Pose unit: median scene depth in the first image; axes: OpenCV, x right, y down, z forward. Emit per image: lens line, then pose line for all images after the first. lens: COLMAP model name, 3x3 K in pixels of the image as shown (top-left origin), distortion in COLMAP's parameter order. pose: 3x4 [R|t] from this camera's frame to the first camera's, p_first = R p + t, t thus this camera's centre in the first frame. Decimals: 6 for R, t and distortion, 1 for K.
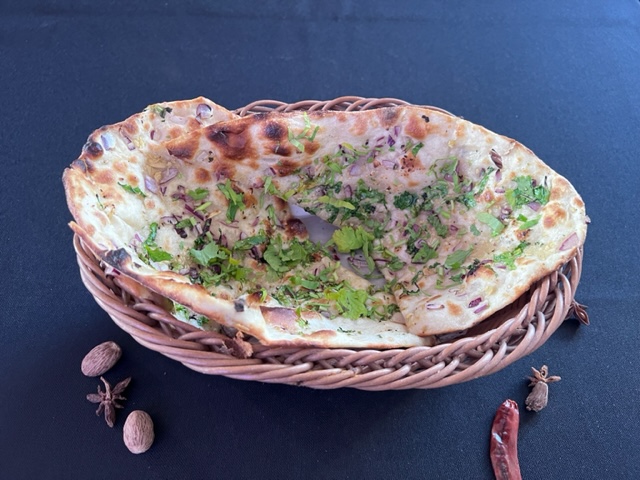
lens RADIAL K [[487.7, 0, 320.1], [0, 487.7, 238.1], [0, 0, 1]] dist [0.017325, 0.015397]
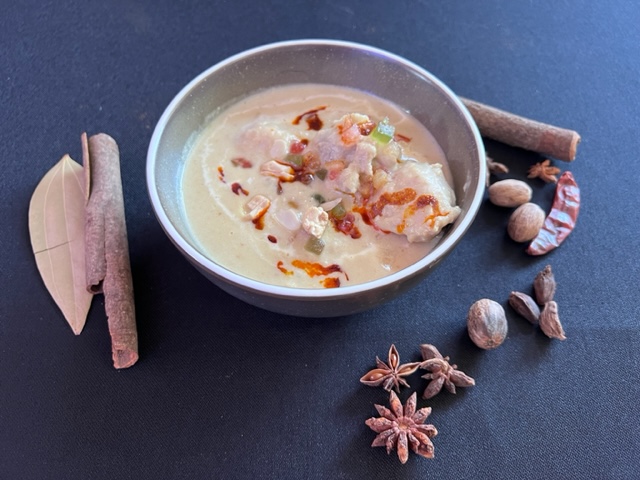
lens RADIAL K [[487.7, 0, 320.2], [0, 487.7, 245.0], [0, 0, 1]] dist [0.017325, 0.015397]
pose [[0.999947, 0.009416, -0.004148, -0.007643], [-0.009306, 0.999625, 0.025757, -0.004085], [0.004389, -0.025717, 0.999660, 0.209017]]
